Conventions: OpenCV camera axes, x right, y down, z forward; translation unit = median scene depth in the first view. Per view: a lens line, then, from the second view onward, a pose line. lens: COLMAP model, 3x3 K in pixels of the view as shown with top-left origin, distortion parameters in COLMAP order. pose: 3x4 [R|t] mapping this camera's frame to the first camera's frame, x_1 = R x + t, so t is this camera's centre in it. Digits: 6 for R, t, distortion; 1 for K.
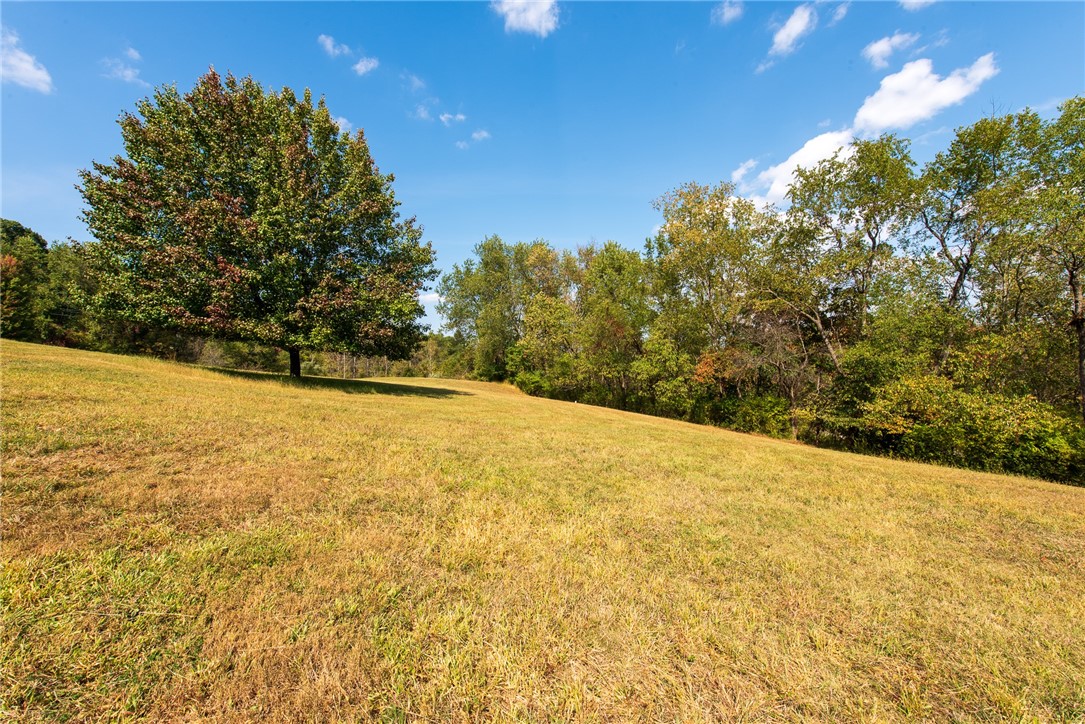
lens RADIAL K [[425.0, 0, 544.5], [0, 425.0, 365.0], [0, 0, 1]] dist [0.023188, -0.006442]
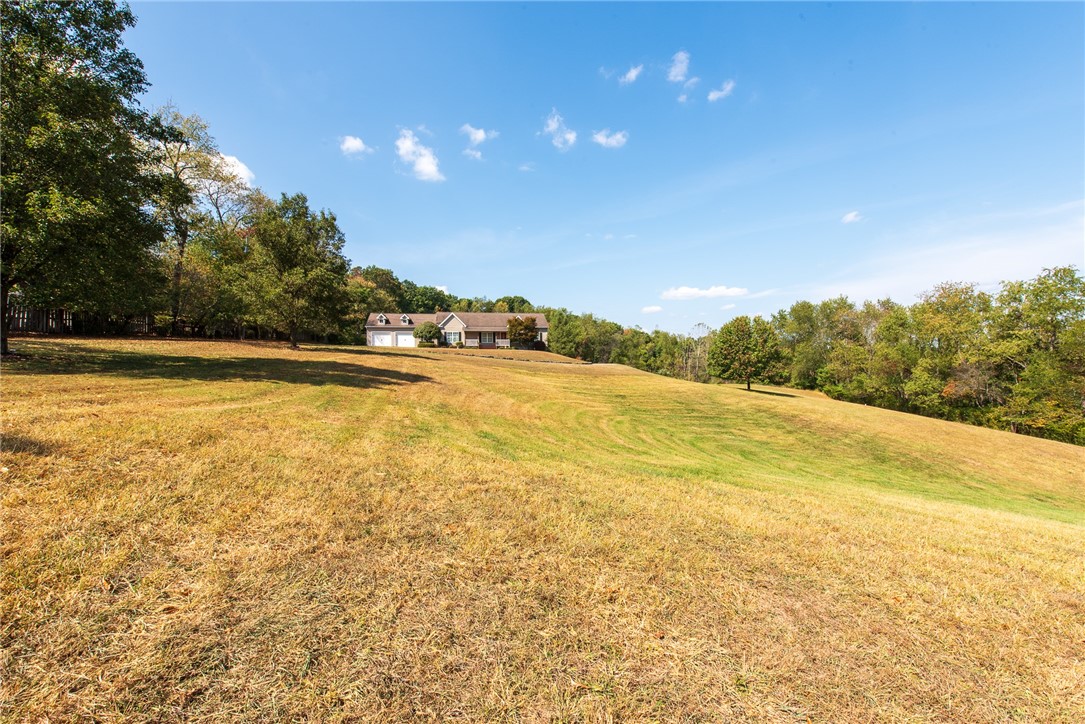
lens RADIAL K [[425.0, 0, 544.5], [0, 425.0, 365.0], [0, 0, 1]] dist [0.023188, -0.006442]
pose [[0.792100, 0.006089, -0.610361, 0.088148], [-0.004014, 0.999981, 0.004767, -0.062294], [0.610378, -0.001326, 0.792109, -0.954642]]
